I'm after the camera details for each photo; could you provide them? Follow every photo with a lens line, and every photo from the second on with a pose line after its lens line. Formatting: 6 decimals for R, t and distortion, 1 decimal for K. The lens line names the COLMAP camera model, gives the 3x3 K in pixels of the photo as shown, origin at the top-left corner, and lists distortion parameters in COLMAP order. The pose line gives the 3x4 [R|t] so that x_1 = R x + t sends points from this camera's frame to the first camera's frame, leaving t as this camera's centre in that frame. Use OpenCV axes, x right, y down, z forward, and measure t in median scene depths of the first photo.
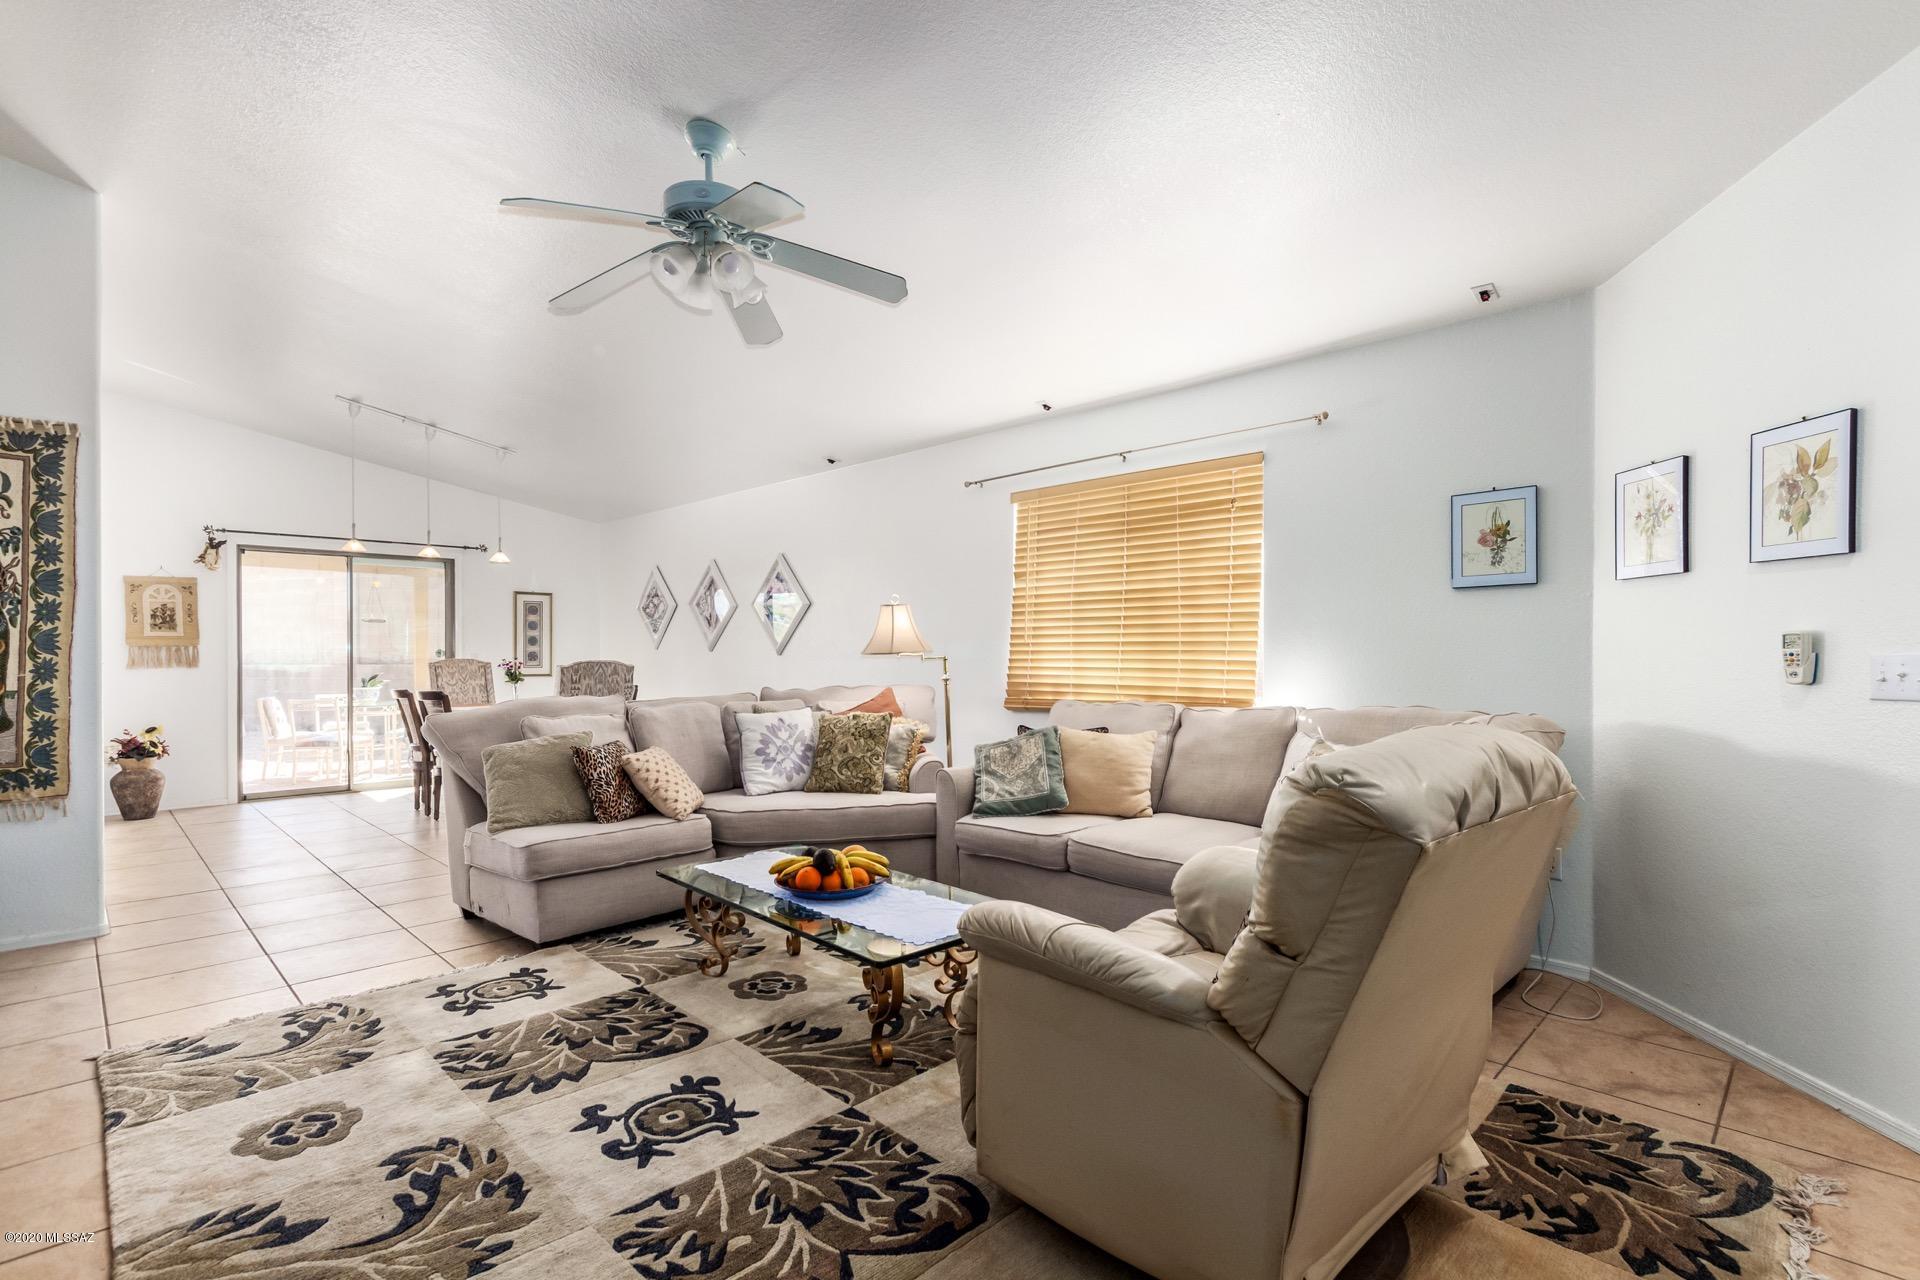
lens RADIAL K [[886.2, 0, 980.2], [0, 886.2, 651.1], [0, 0, 1]] dist [0.010202, -0.004748]
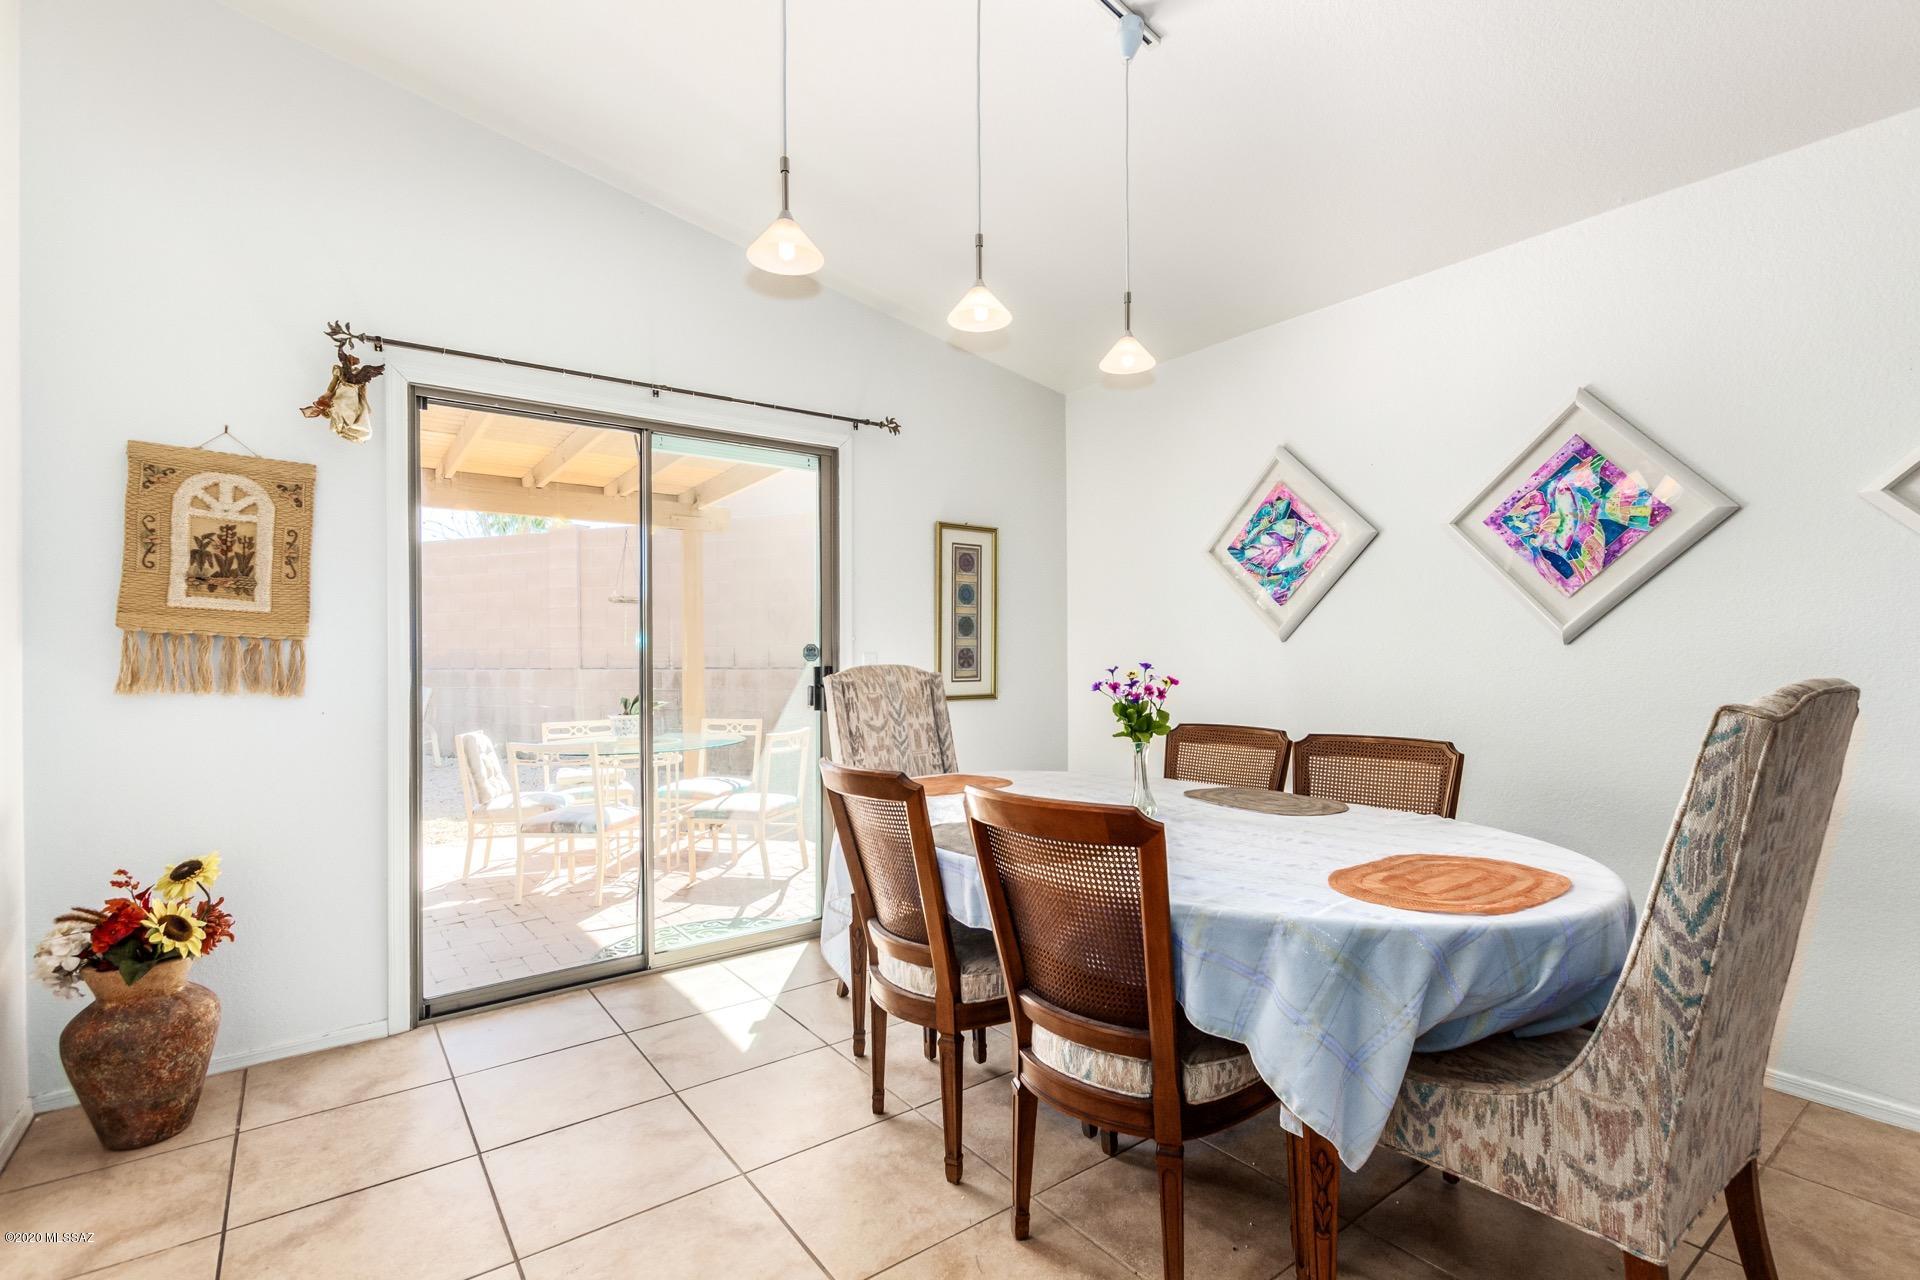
lens RADIAL K [[886.2, 0, 975.0], [0, 886.2, 643.4], [0, 0, 1]] dist [0.010202, -0.004748]
pose [[0.987873, -0.005684, -0.155159, -1.015940], [0.004659, 0.999965, -0.006971, 0.002780], [0.155193, 0.006164, 0.987865, 1.256522]]
